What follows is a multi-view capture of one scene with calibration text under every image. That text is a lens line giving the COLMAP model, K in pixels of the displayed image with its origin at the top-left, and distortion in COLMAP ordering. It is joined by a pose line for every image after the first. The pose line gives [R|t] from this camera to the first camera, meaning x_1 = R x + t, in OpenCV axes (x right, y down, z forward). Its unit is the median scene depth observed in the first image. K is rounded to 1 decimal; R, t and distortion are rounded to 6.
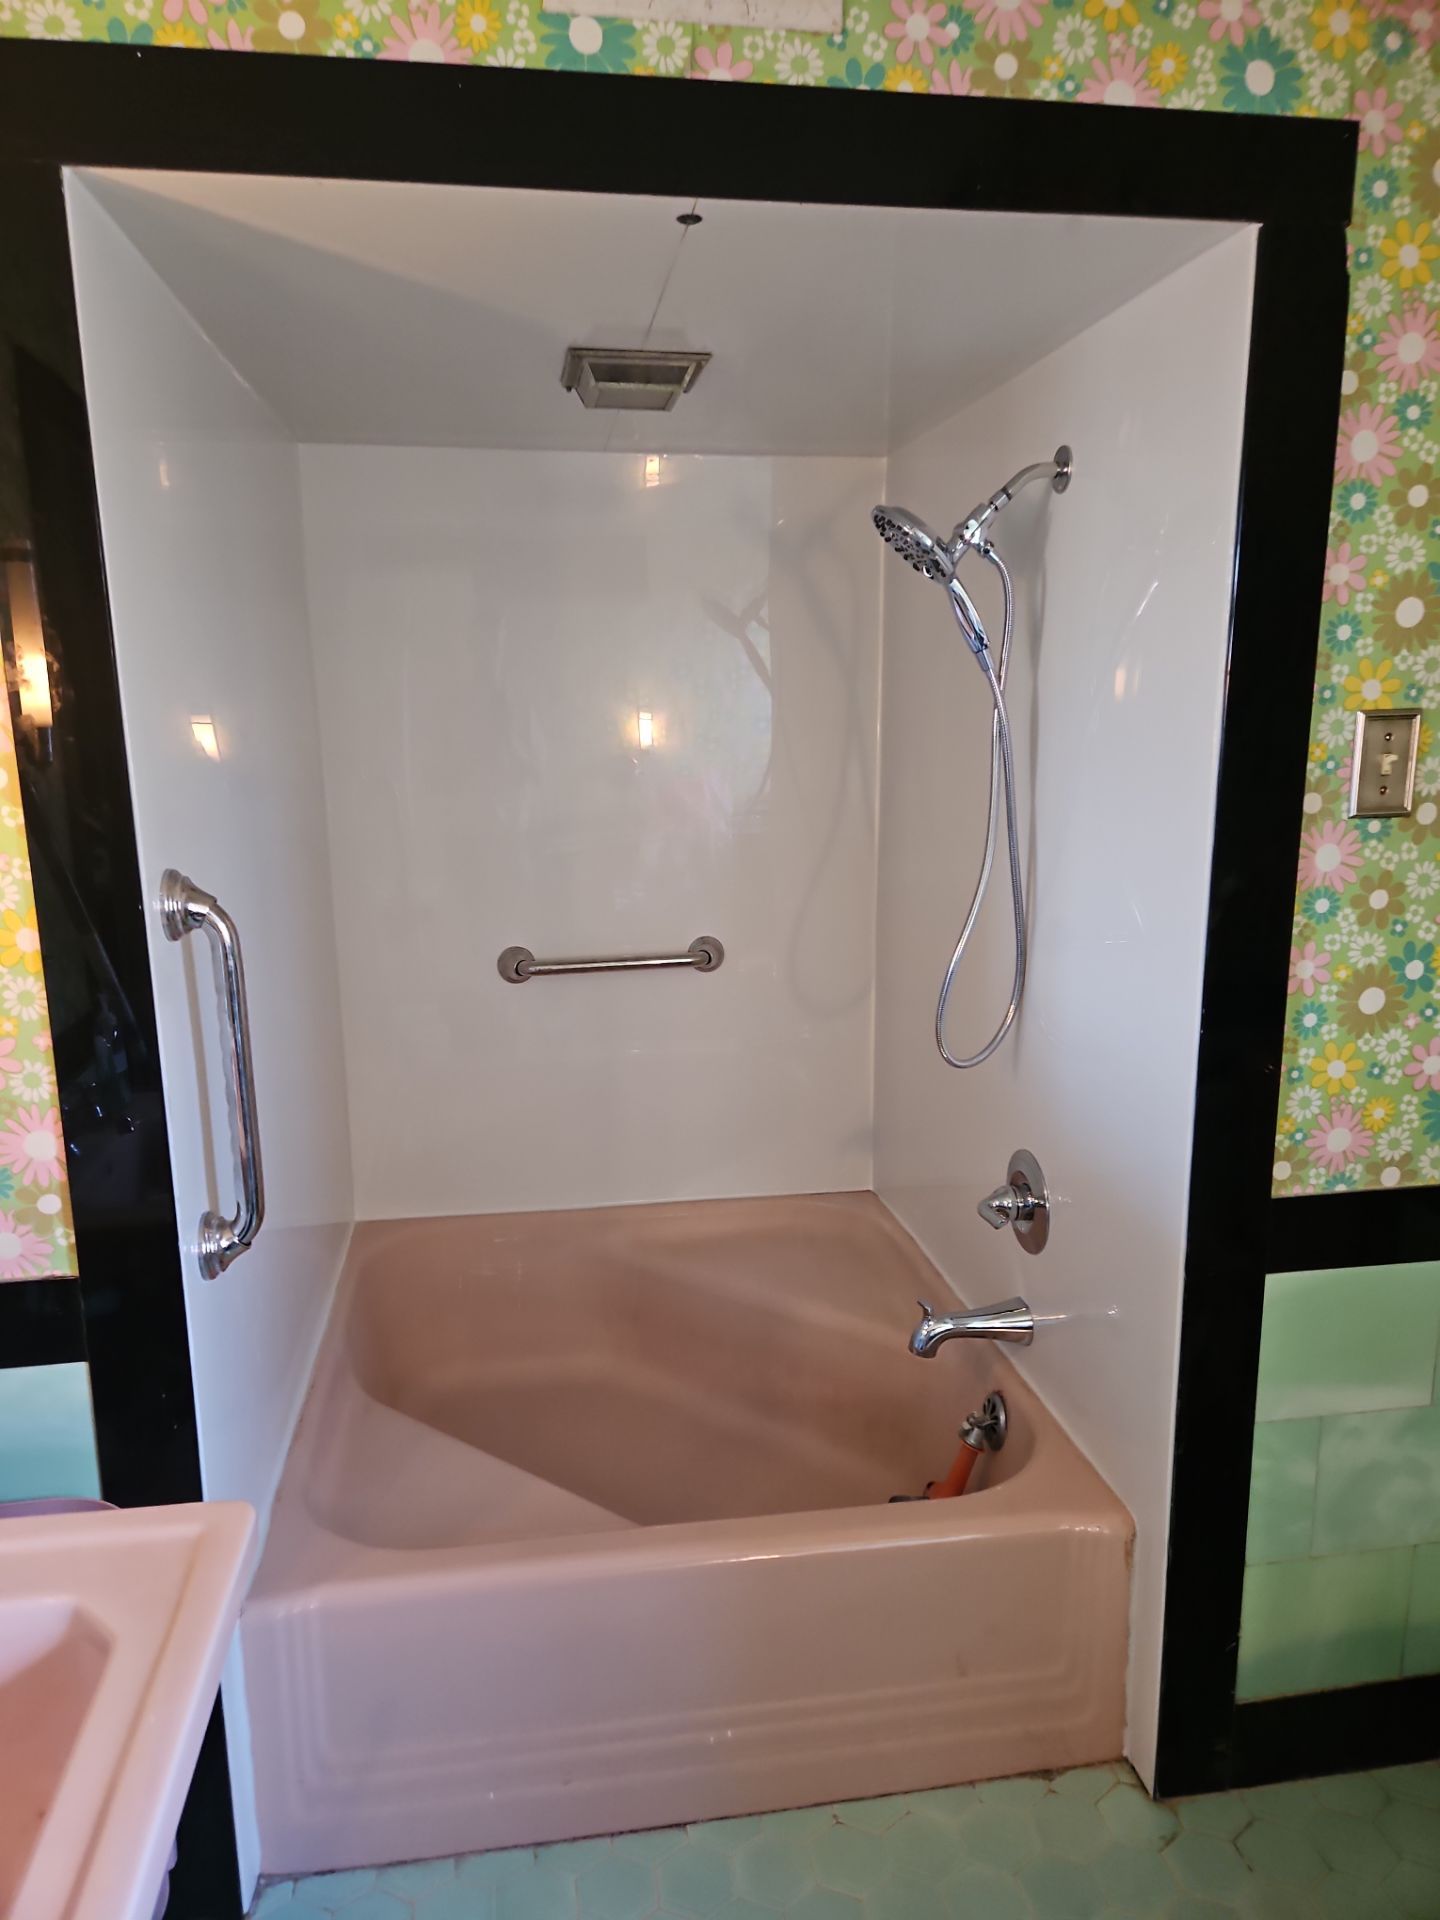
lens RADIAL K [[1271.3, 0, 696.0], [0, 1271.3, 968.1], [0, 0, 1]] dist [0.056684, -0.050936]
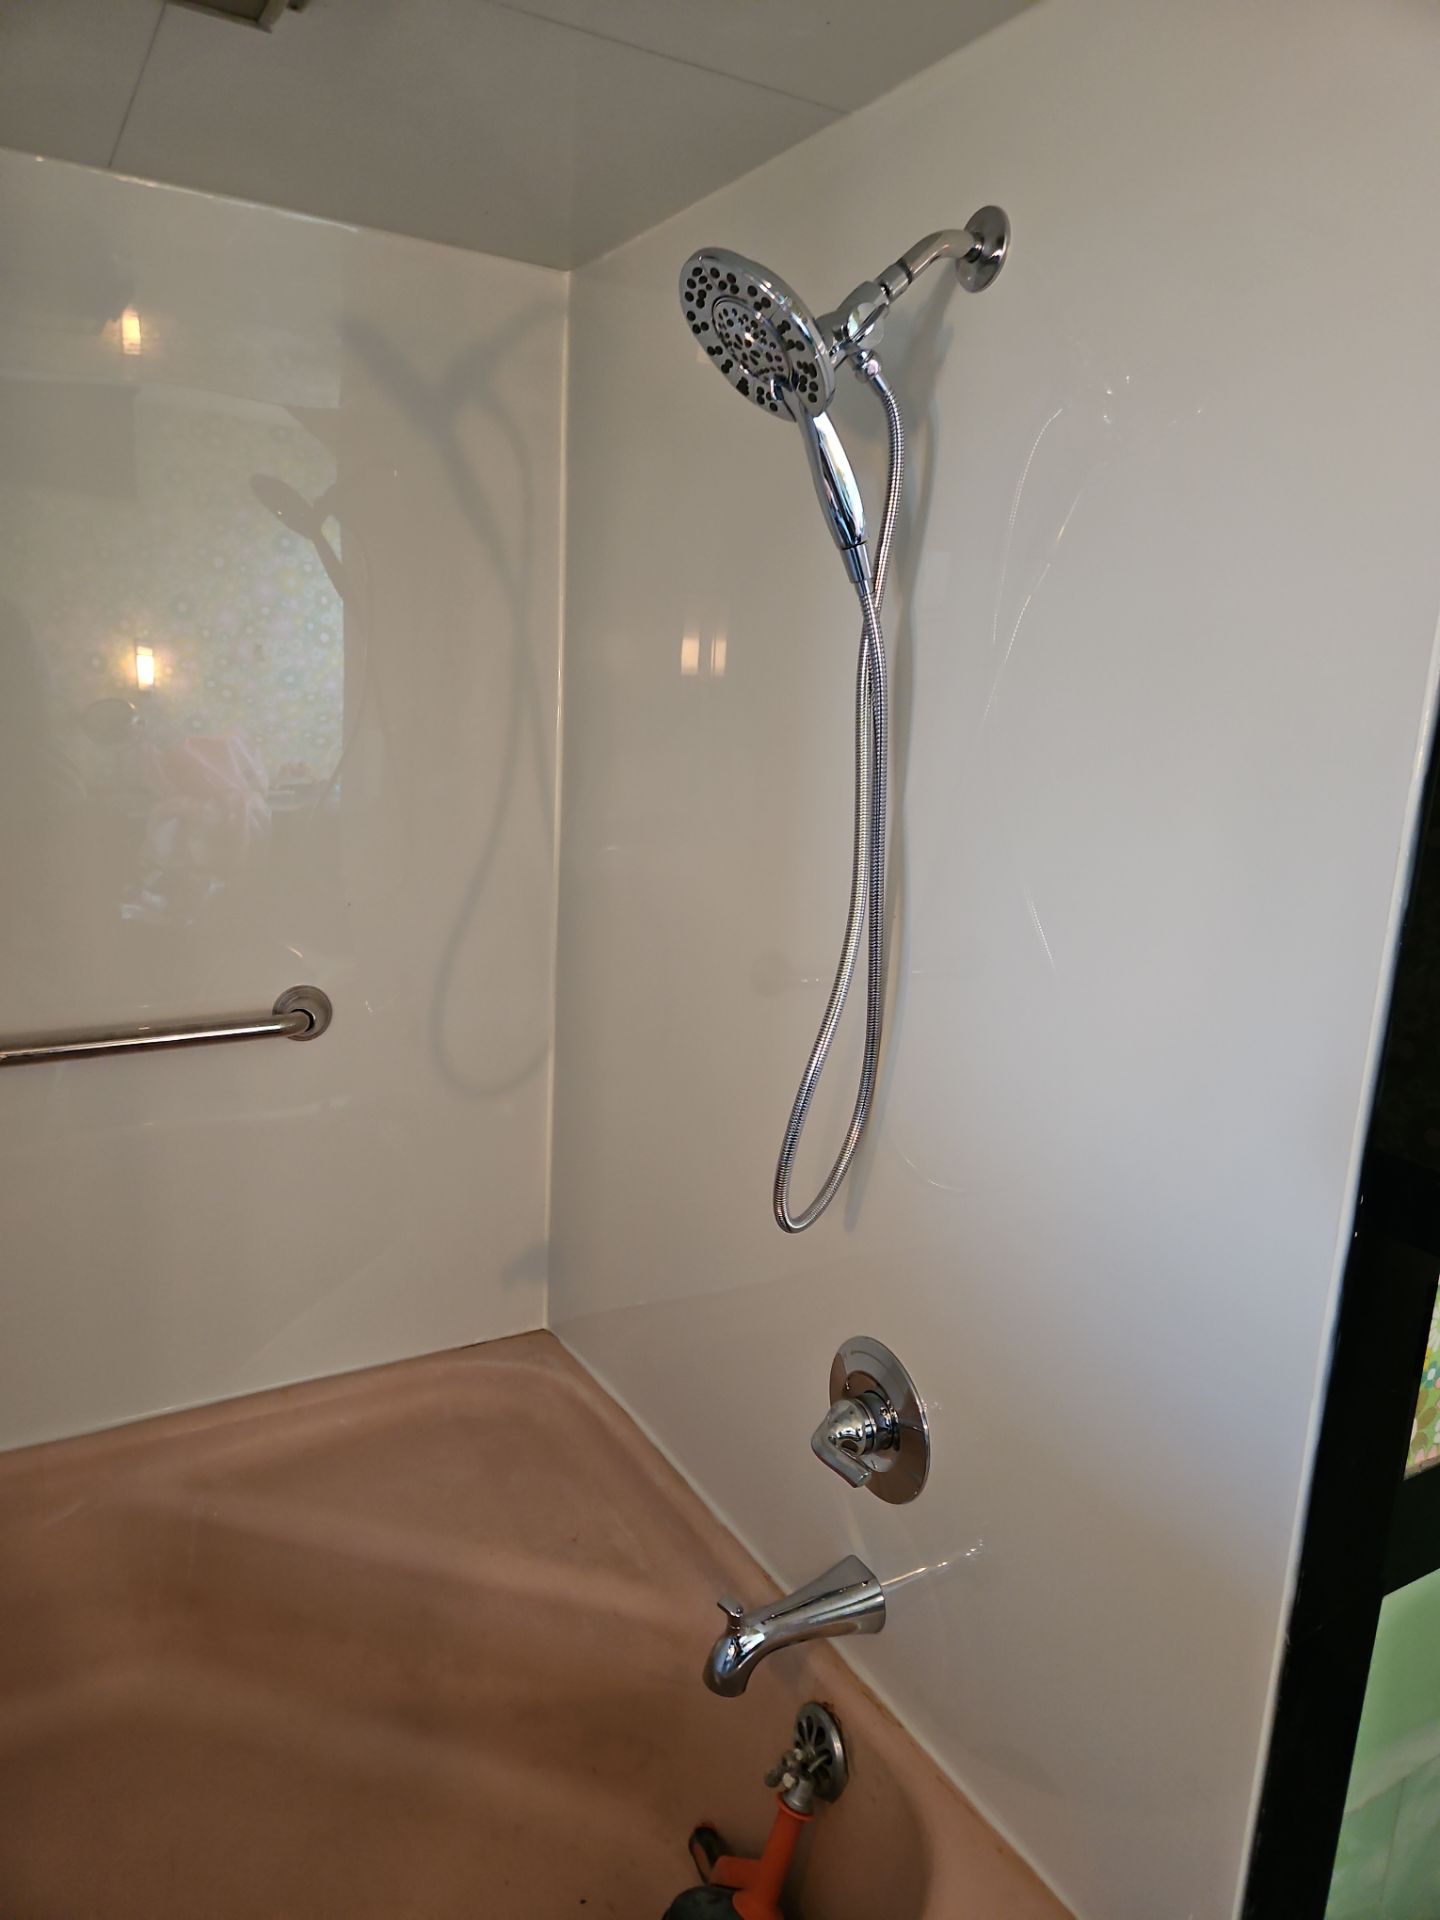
lens RADIAL K [[1271.3, 0, 710.5], [0, 1271.3, 950.1], [0, 0, 1]] dist [0.056684, -0.050936]
pose [[0.927387, -0.021716, 0.373472, -0.072365], [0.017029, 0.999729, 0.015846, -0.085922], [-0.373715, -0.008335, 0.927506, 0.565955]]
